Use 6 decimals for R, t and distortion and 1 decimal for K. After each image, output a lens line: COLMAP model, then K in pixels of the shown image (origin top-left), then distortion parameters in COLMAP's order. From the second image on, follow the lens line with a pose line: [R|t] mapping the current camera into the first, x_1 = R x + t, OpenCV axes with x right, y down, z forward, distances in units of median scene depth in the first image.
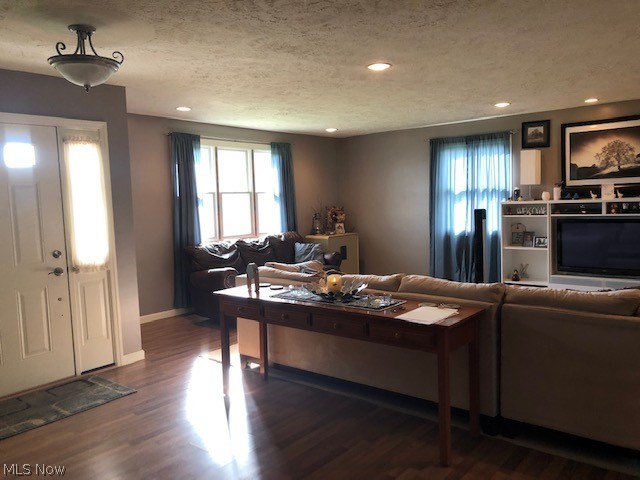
lens RADIAL K [[521.9, 0, 308.3], [0, 521.9, 232.6], [0, 0, 1]] dist [0.030811, -0.039525]
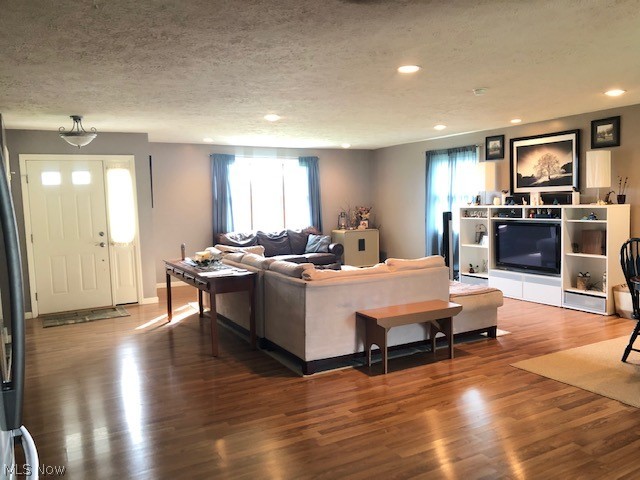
lens RADIAL K [[521.9, 0, 314.5], [0, 521.9, 237.5], [0, 0, 1]] dist [0.030811, -0.039525]
pose [[0.932097, 0.036194, -0.360395, 0.503131], [-0.029050, 0.999260, 0.025221, -0.008034], [0.361041, -0.013039, 0.932459, -0.226436]]
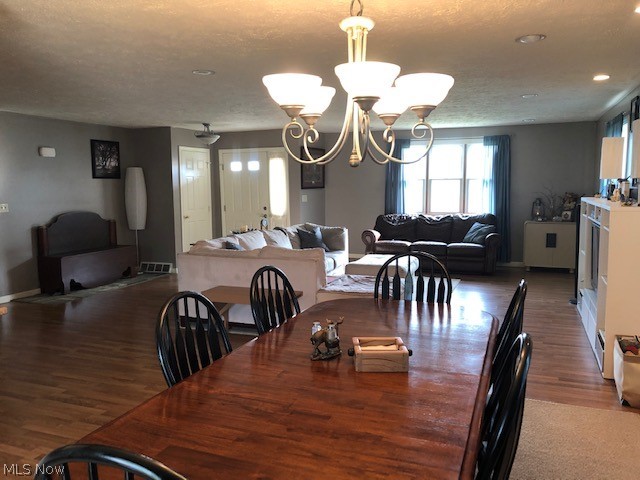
lens RADIAL K [[521.9, 0, 318.4], [0, 521.9, 241.5], [0, 0, 1]] dist [0.030811, -0.039525]
pose [[0.286134, 0.132688, -0.948958, 1.103666], [-0.061521, 0.990866, 0.119998, -0.064565], [0.956213, 0.024045, 0.291683, 0.354819]]
